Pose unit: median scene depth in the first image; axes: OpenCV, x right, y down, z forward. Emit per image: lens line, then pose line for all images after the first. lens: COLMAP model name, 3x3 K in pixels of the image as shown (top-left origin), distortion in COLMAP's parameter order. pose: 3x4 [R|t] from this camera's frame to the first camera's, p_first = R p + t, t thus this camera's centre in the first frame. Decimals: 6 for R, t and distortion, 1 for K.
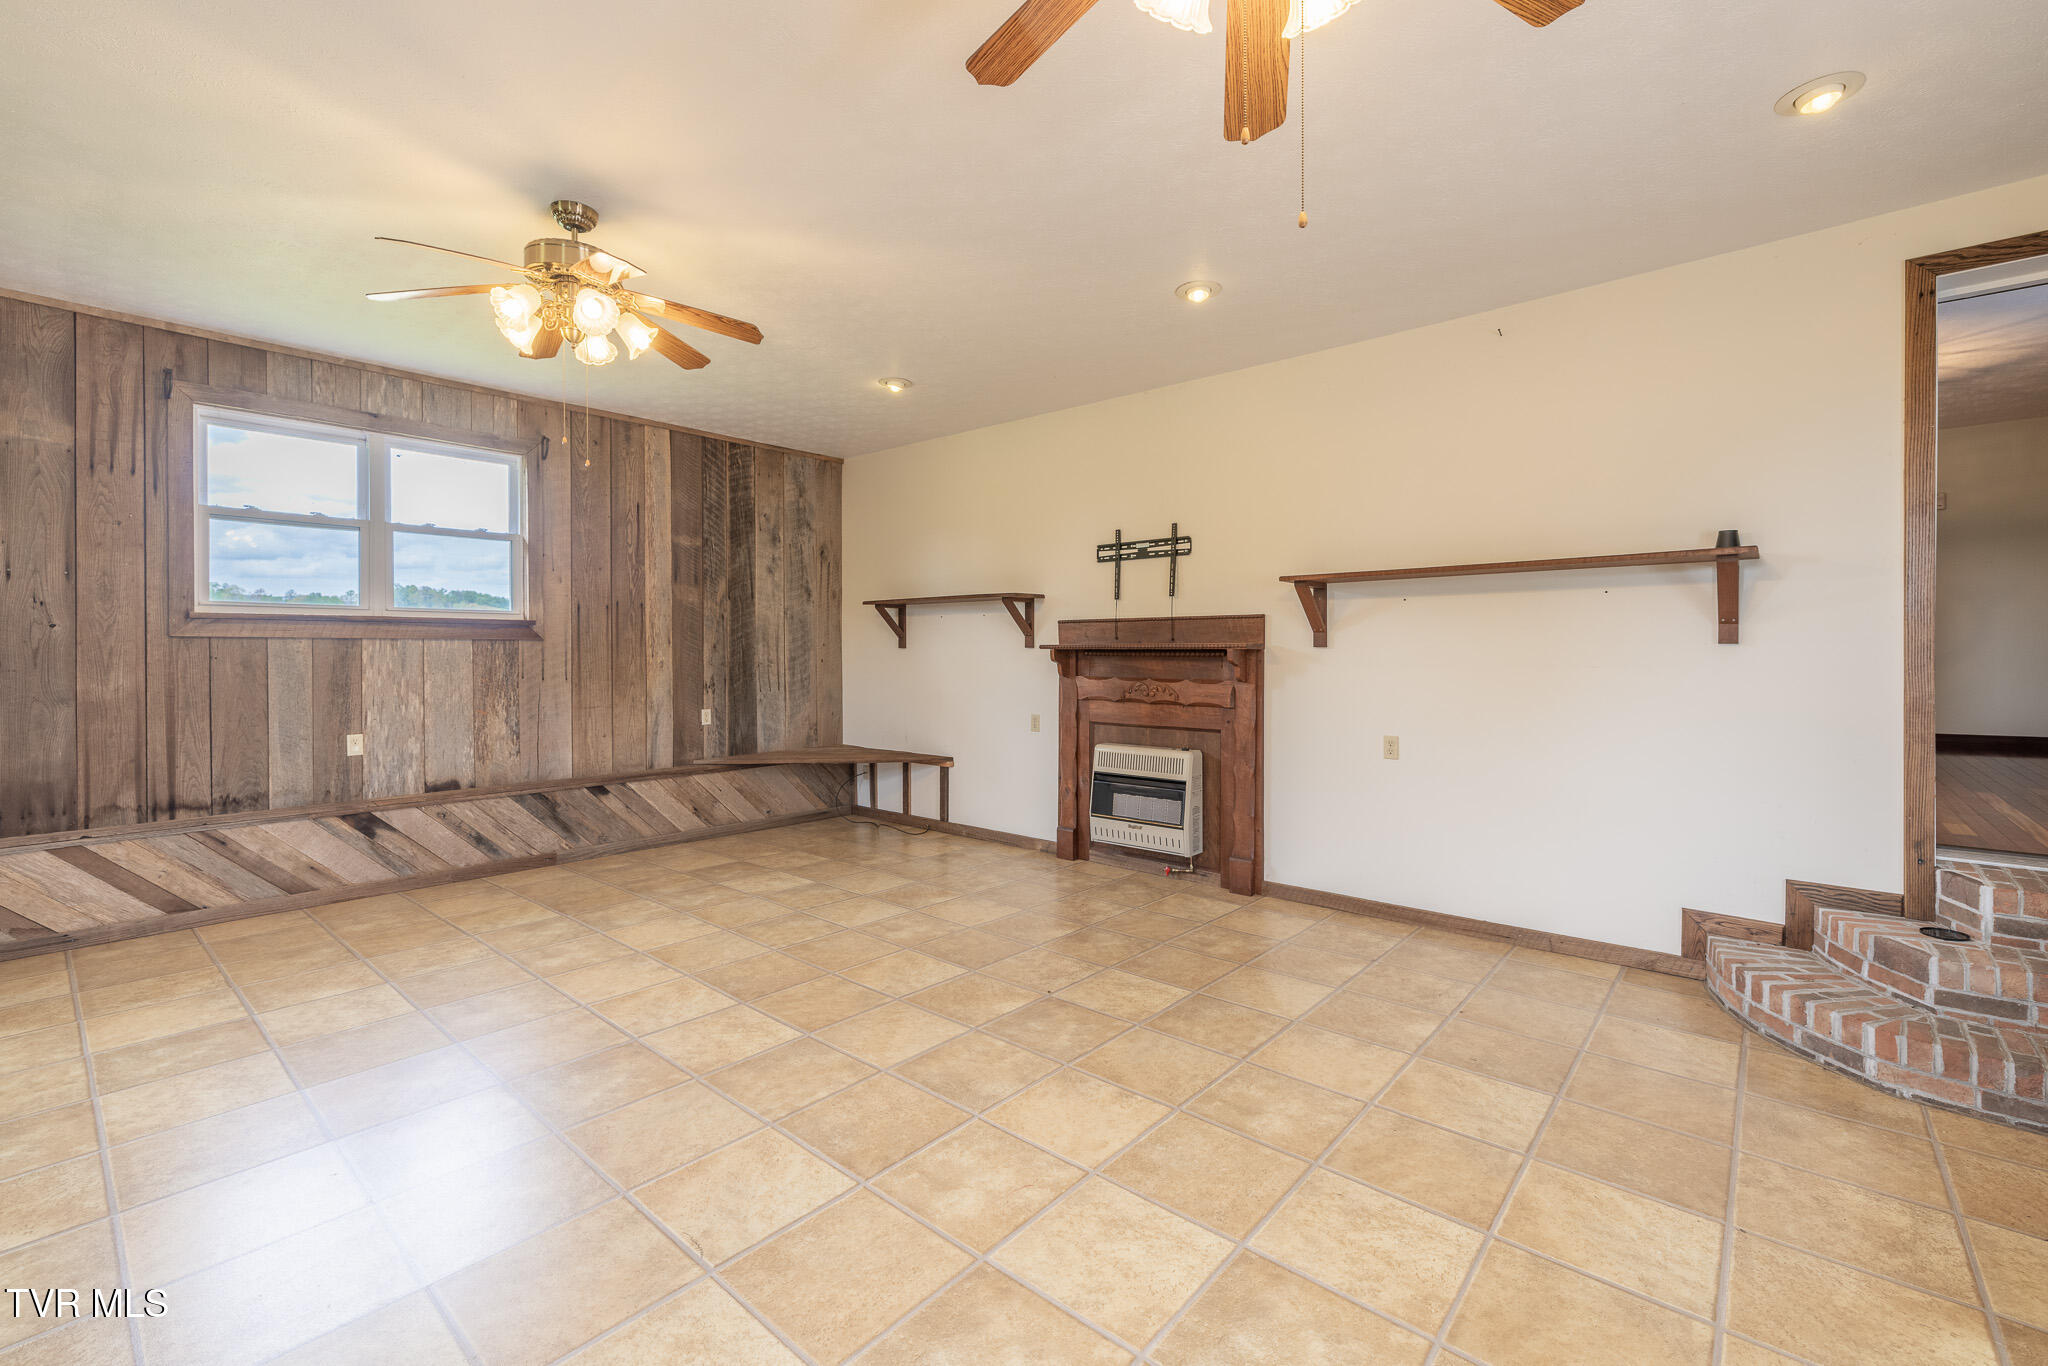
lens RADIAL K [[863.8, 0, 1030.6], [0, 863.8, 663.7], [0, 0, 1]] dist [0.000156, -0.000787]
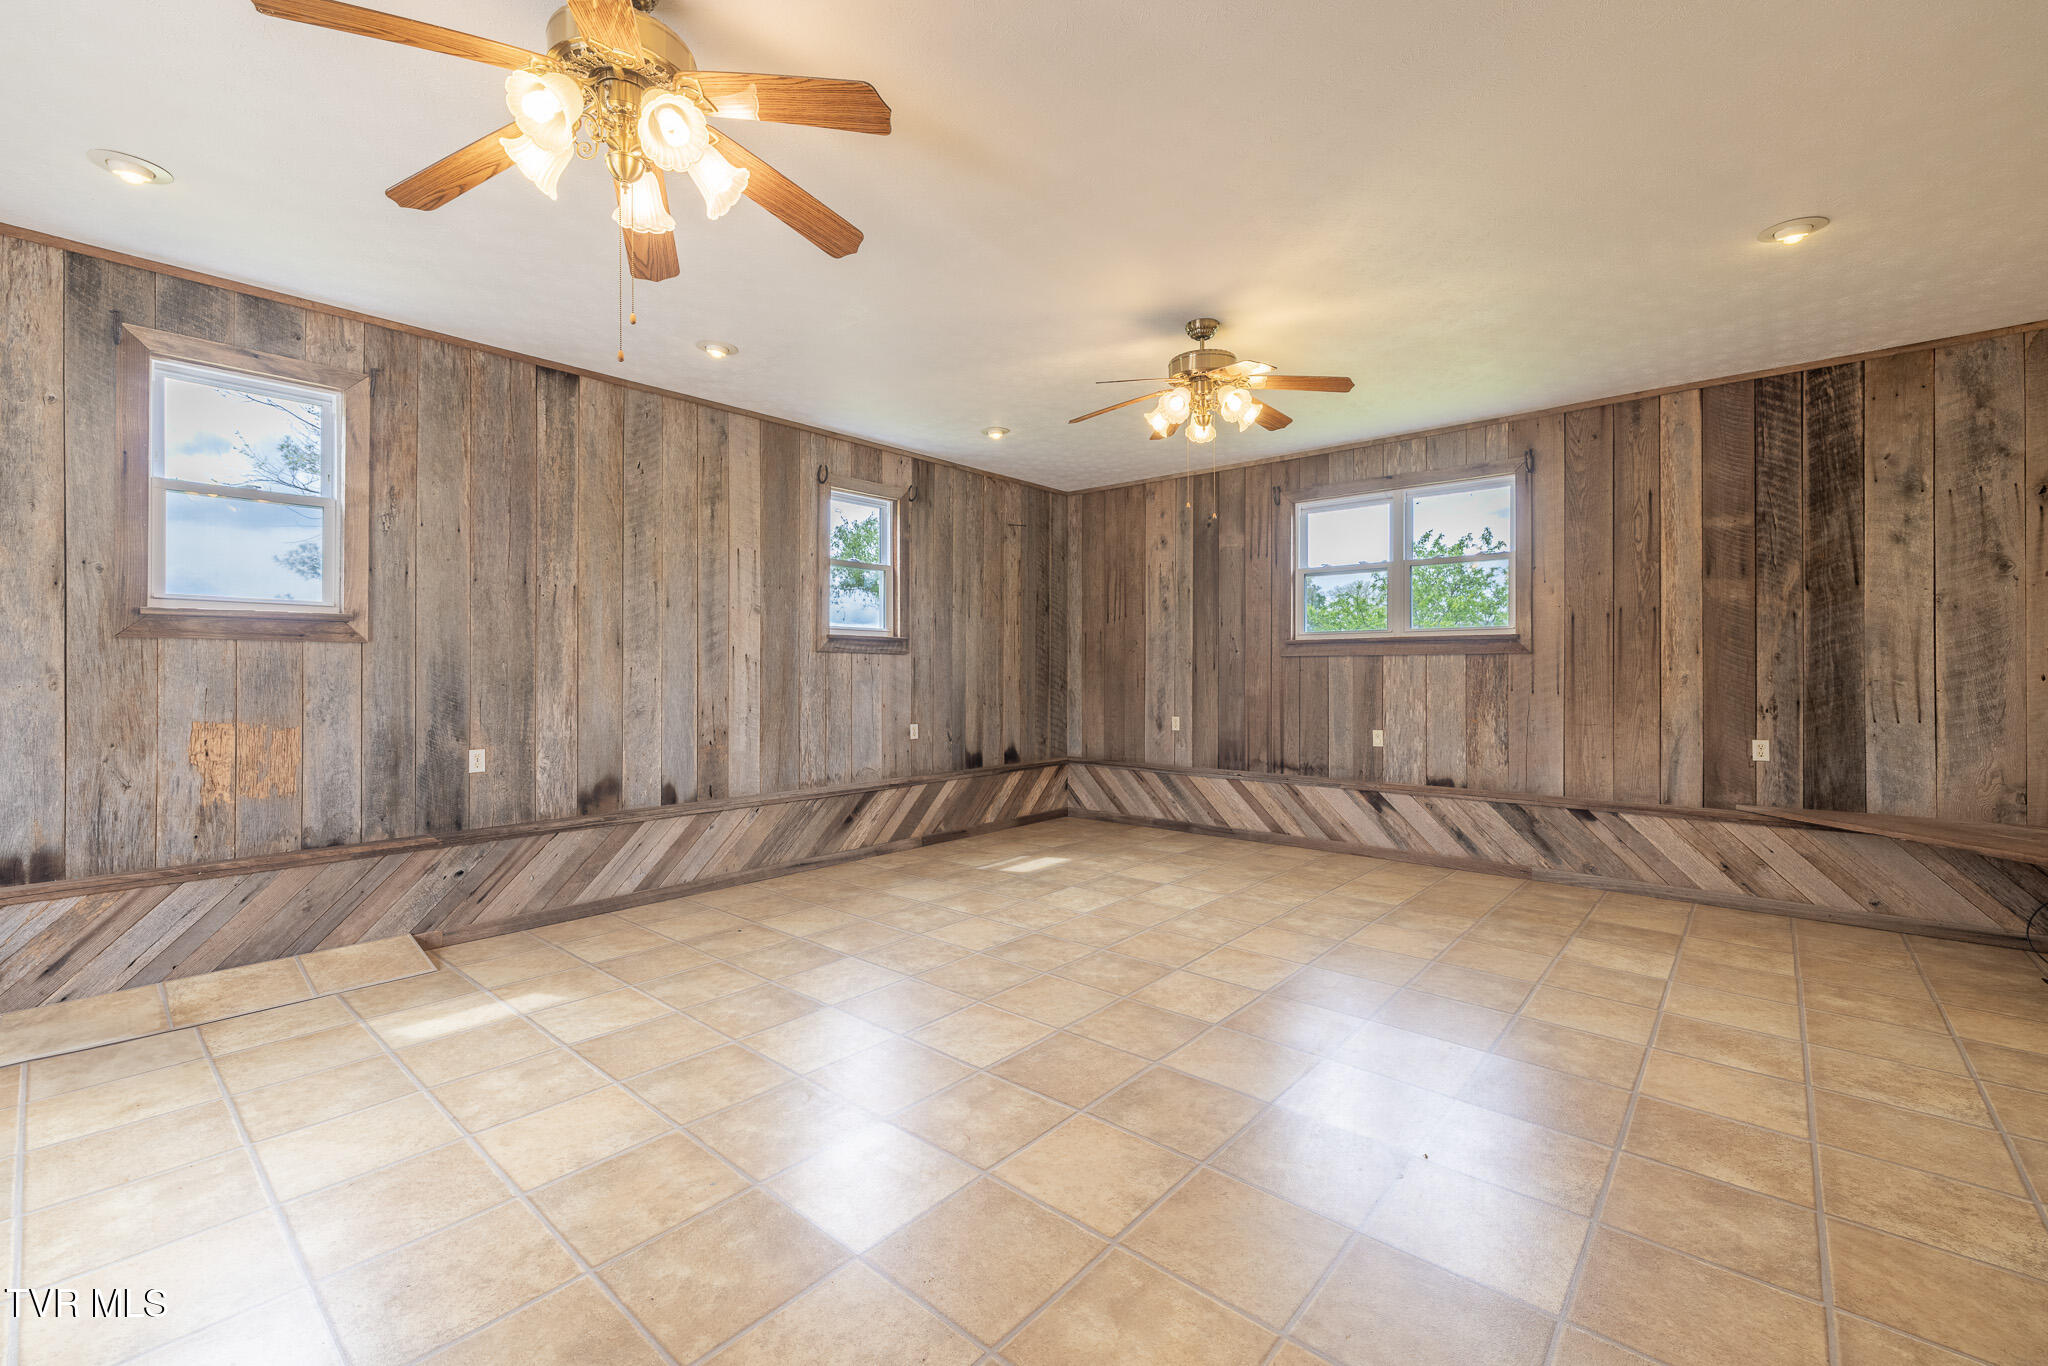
lens RADIAL K [[863.8, 0, 1029.6], [0, 863.8, 674.8], [0, 0, 1]] dist [0.000156, -0.000787]
pose [[-0.005414, 0.005280, -0.999971, 0.441350], [-0.011149, 0.999924, 0.005341, -0.001117], [0.999923, 0.011177, -0.005354, 0.428037]]
